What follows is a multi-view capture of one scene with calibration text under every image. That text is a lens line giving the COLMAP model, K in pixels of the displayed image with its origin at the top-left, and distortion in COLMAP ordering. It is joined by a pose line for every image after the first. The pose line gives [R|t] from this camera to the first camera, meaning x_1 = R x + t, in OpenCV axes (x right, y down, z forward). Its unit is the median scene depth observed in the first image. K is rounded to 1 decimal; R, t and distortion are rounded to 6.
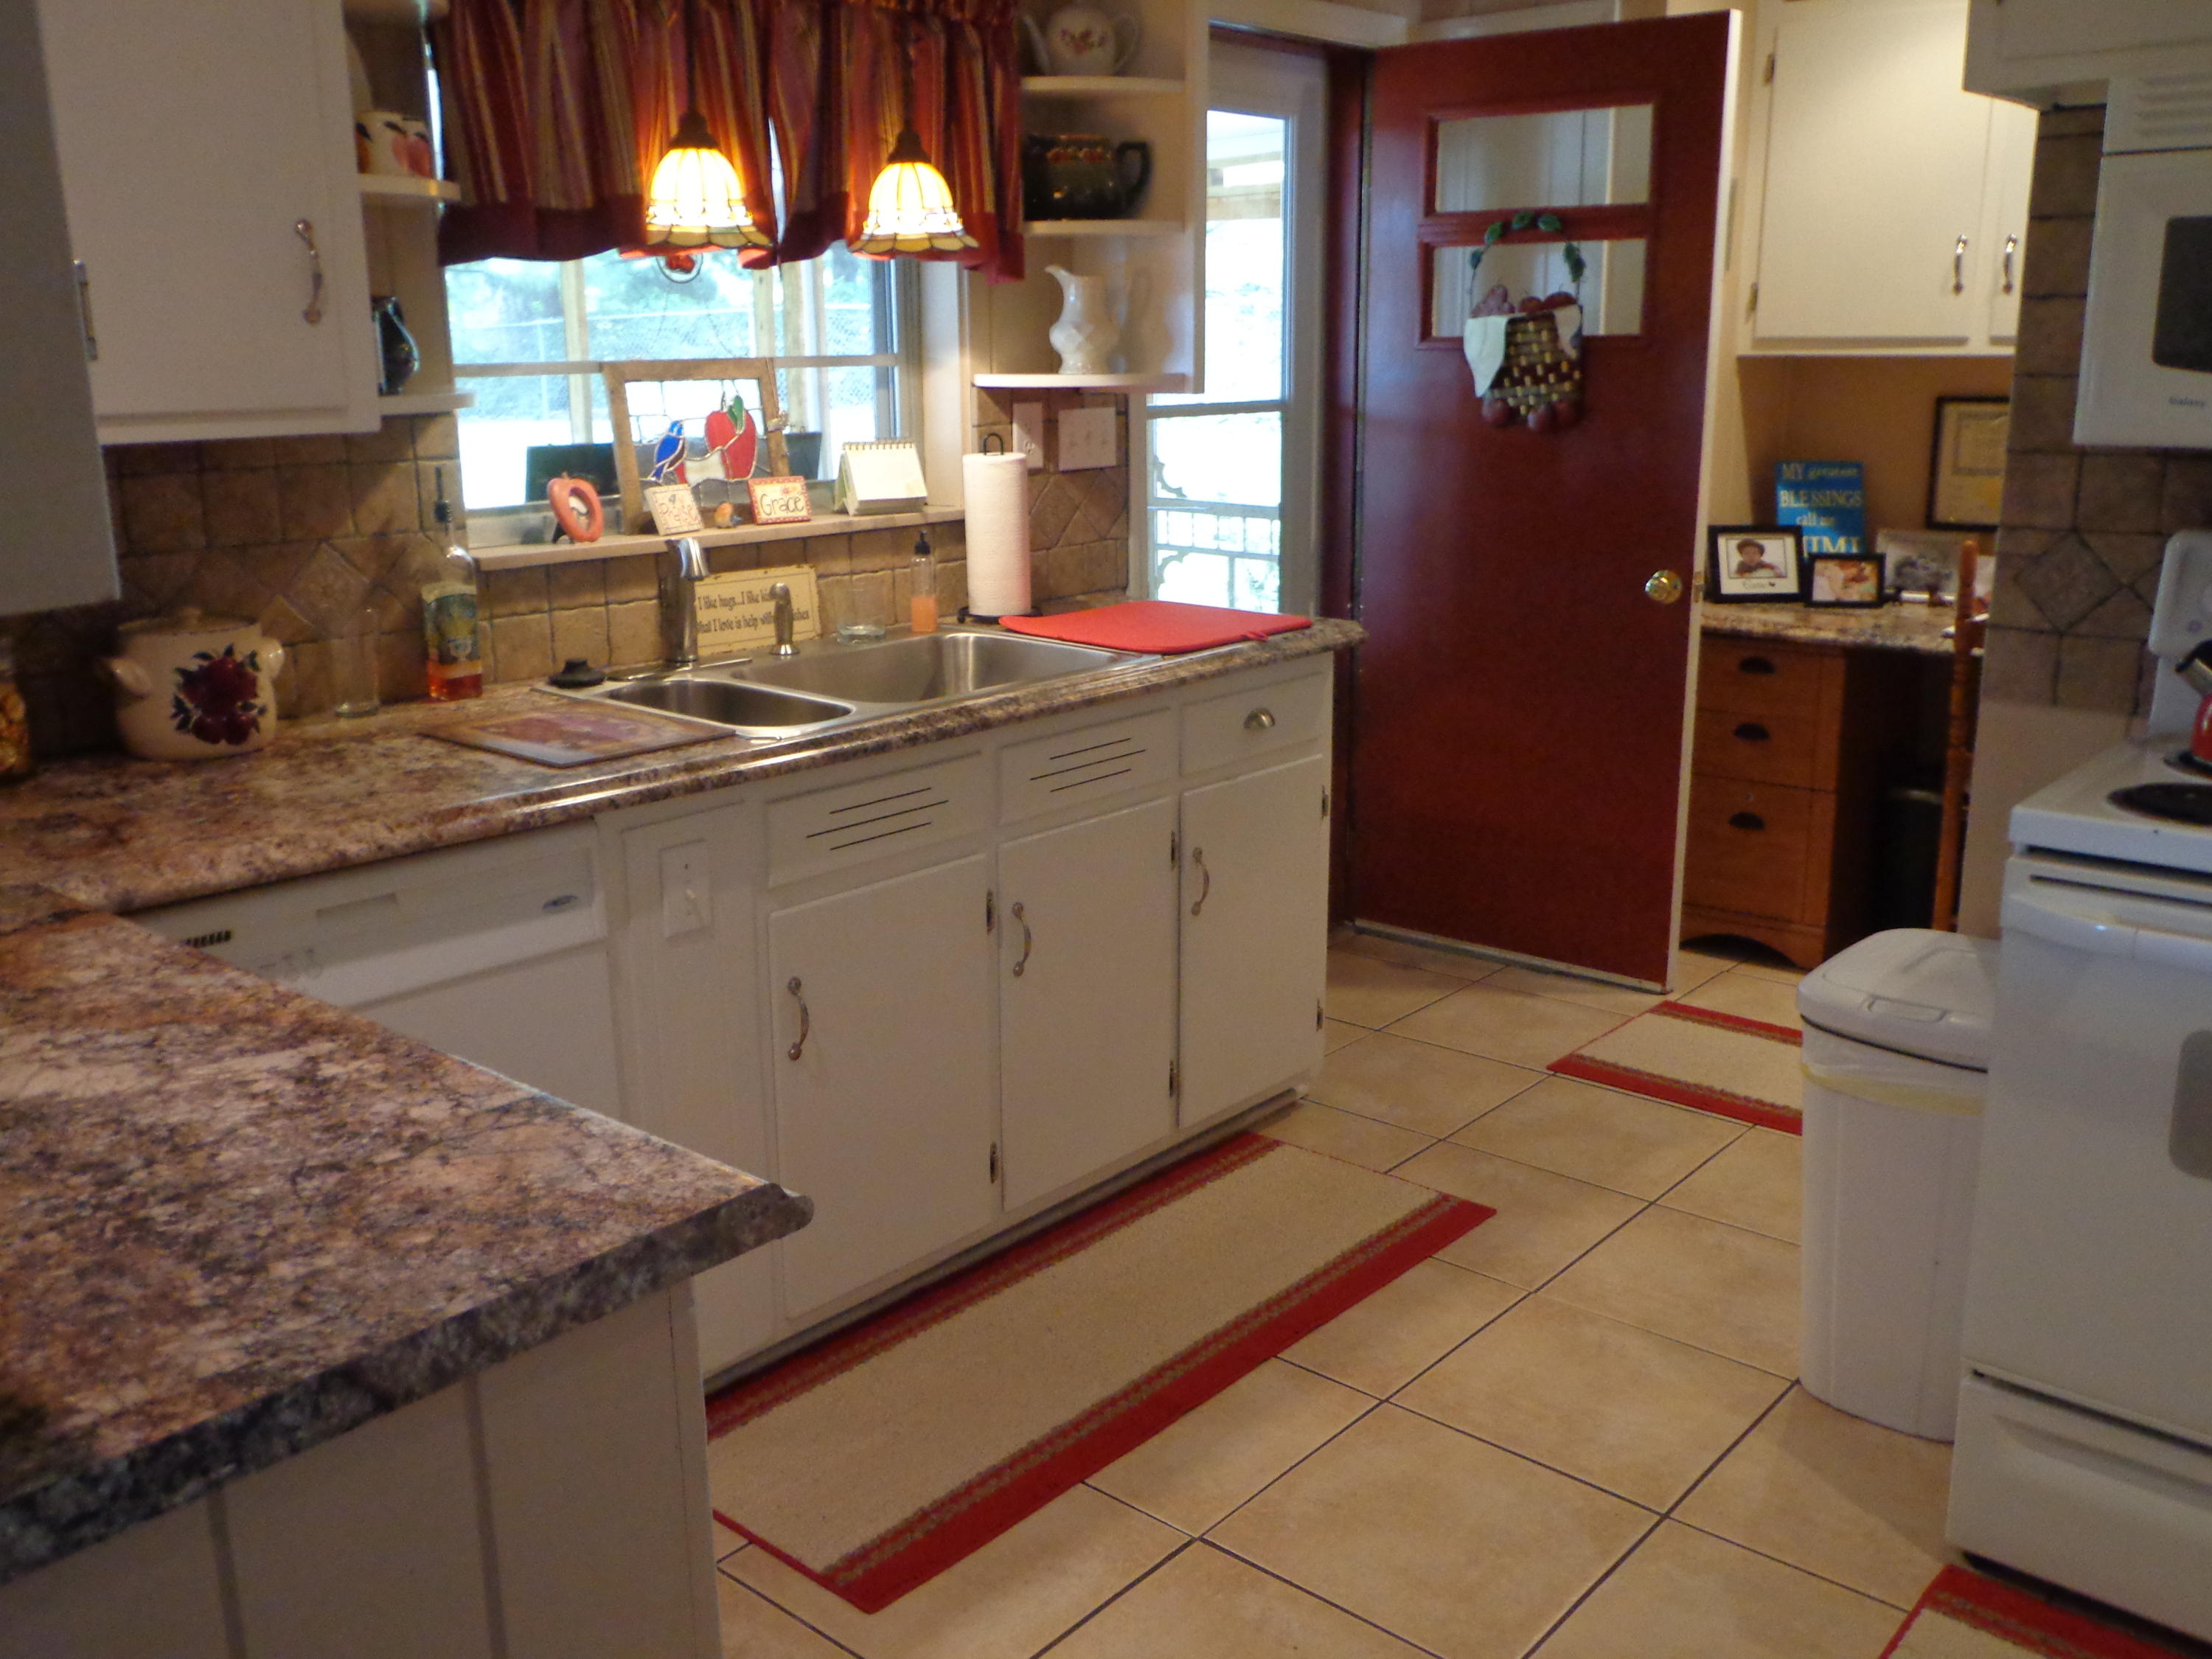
lens RADIAL K [[1921.9, 0, 1111.1], [0, 1921.9, 827.0], [0, 0, 1]] dist [-0.043196, 0.047253]
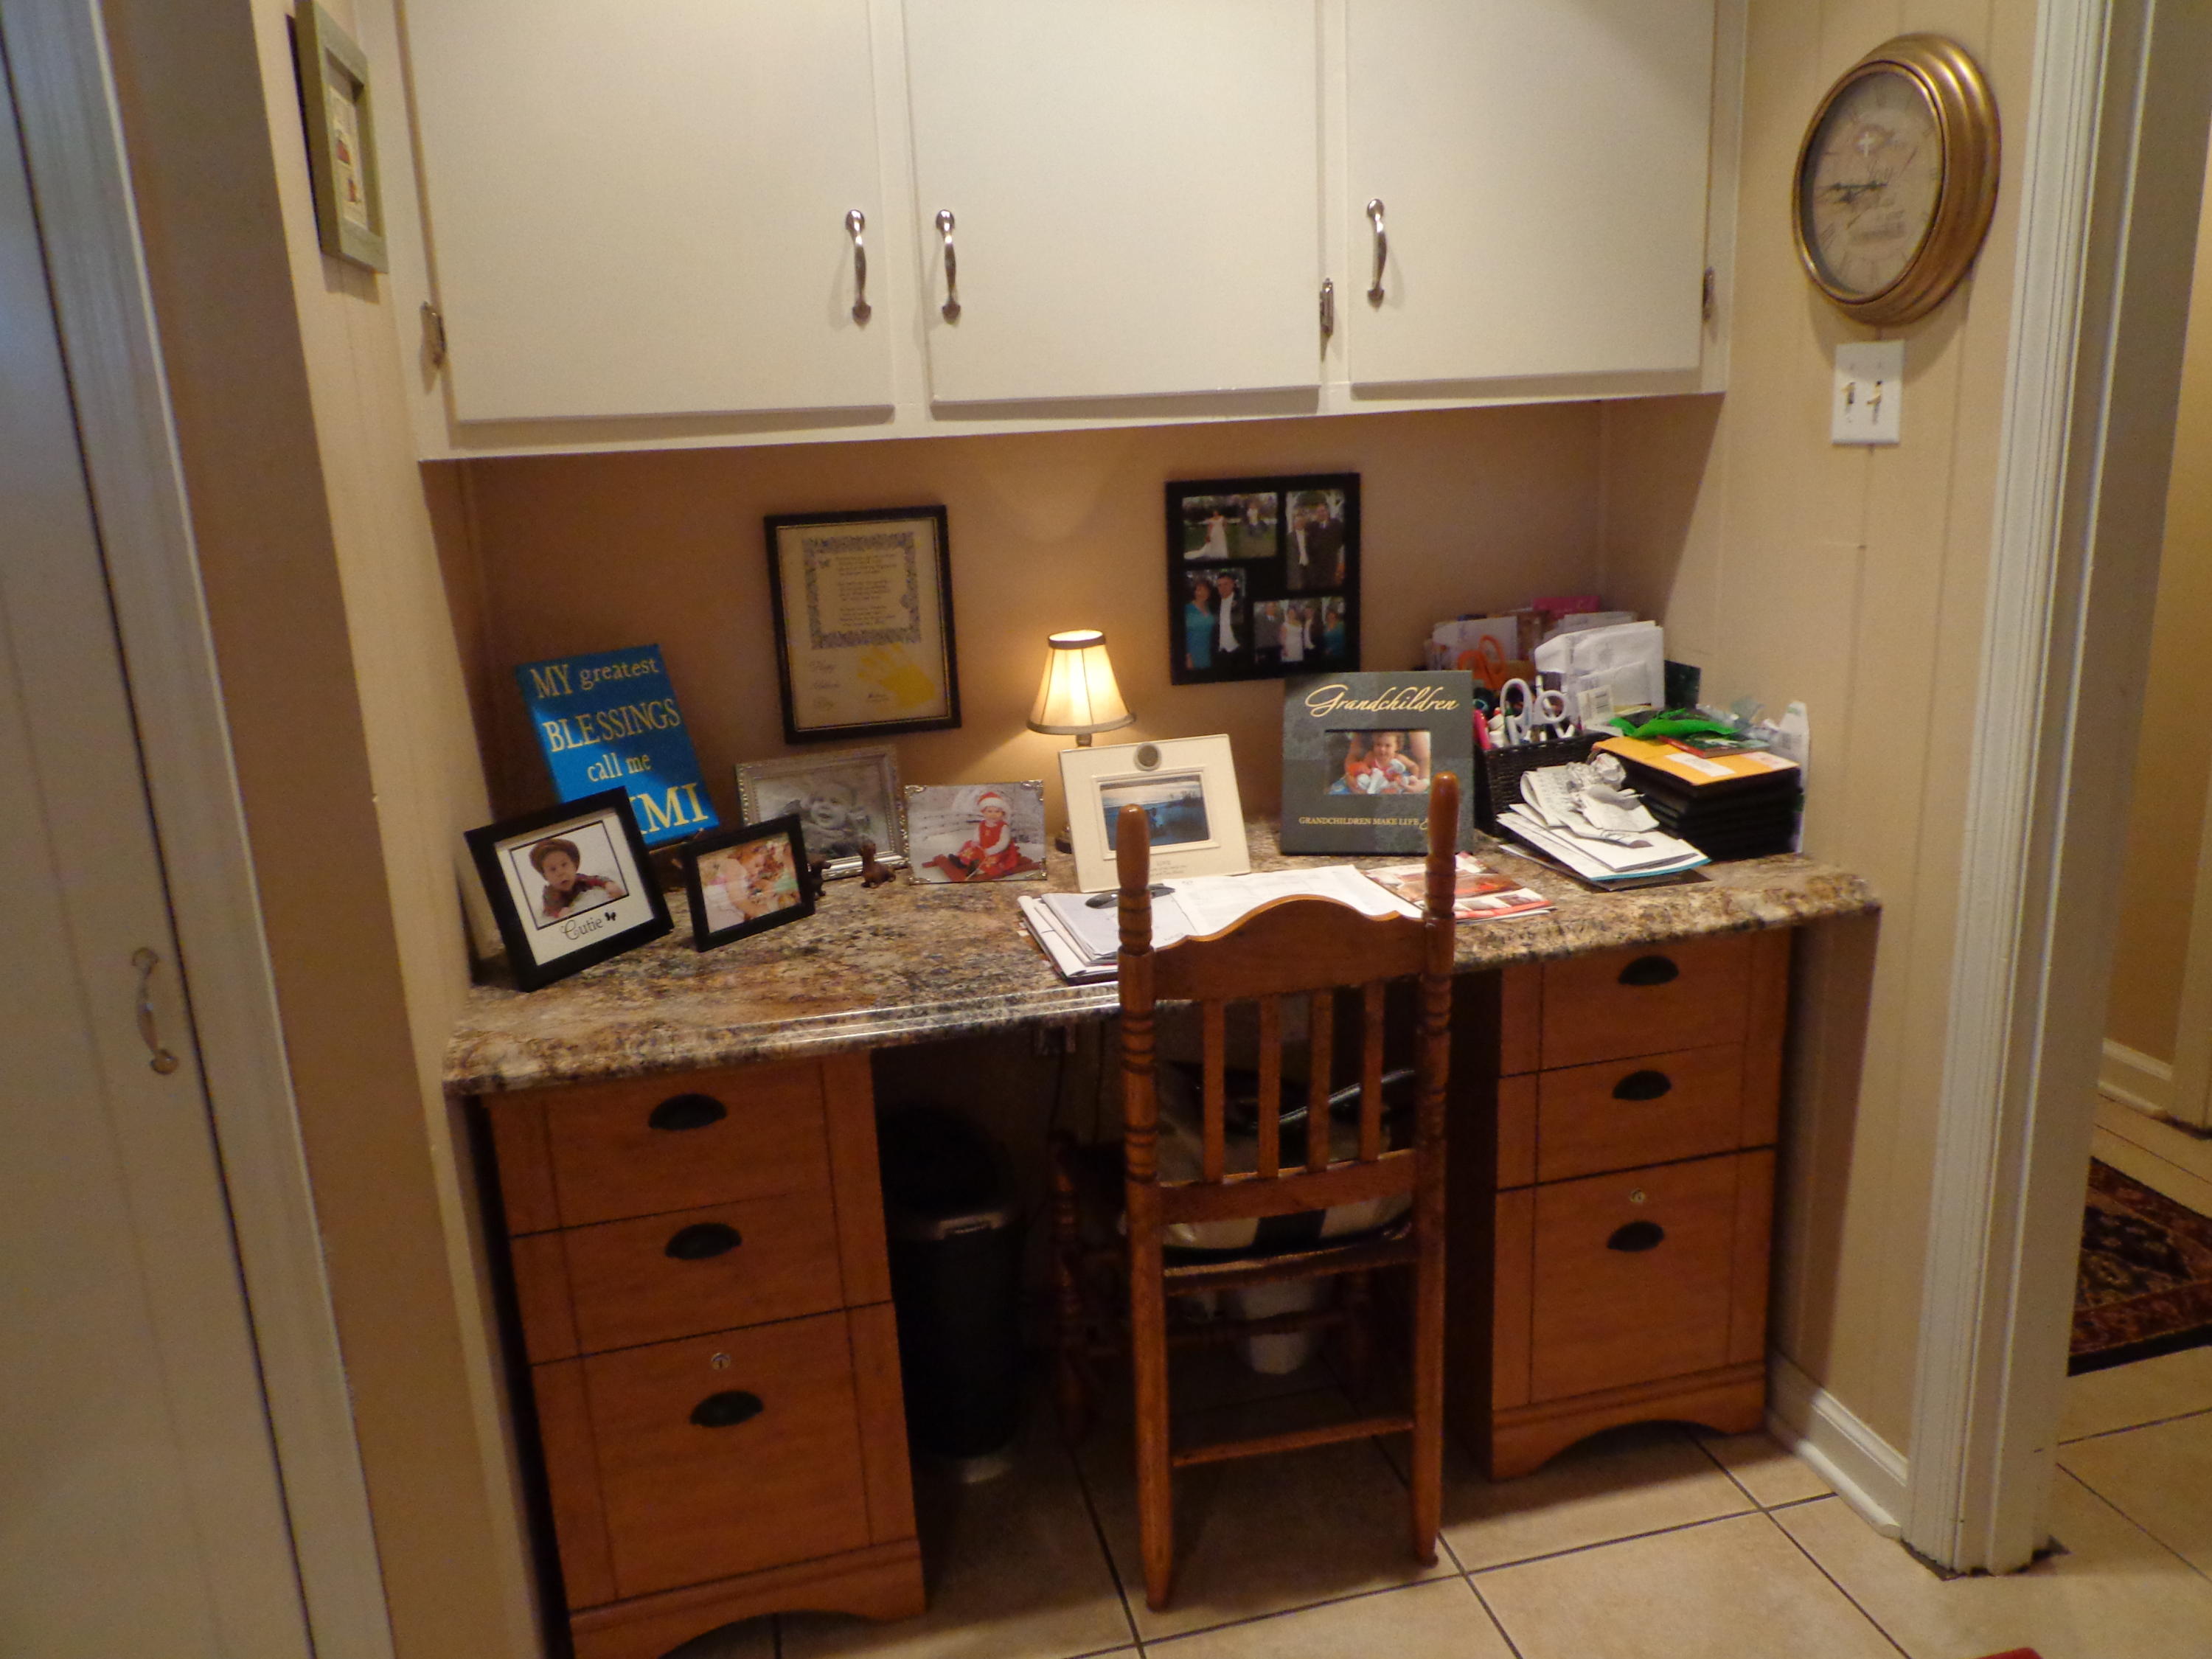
lens RADIAL K [[1652.0, 0, 1103.2], [0, 1652.0, 818.5], [0, 0, 1]] dist [-0.002996, -0.001267]
pose [[0.573160, -0.214182, 0.790957, 0.086271], [0.231863, 0.968181, 0.094154, -0.162081], [-0.785956, 0.129428, 0.604584, 0.638697]]
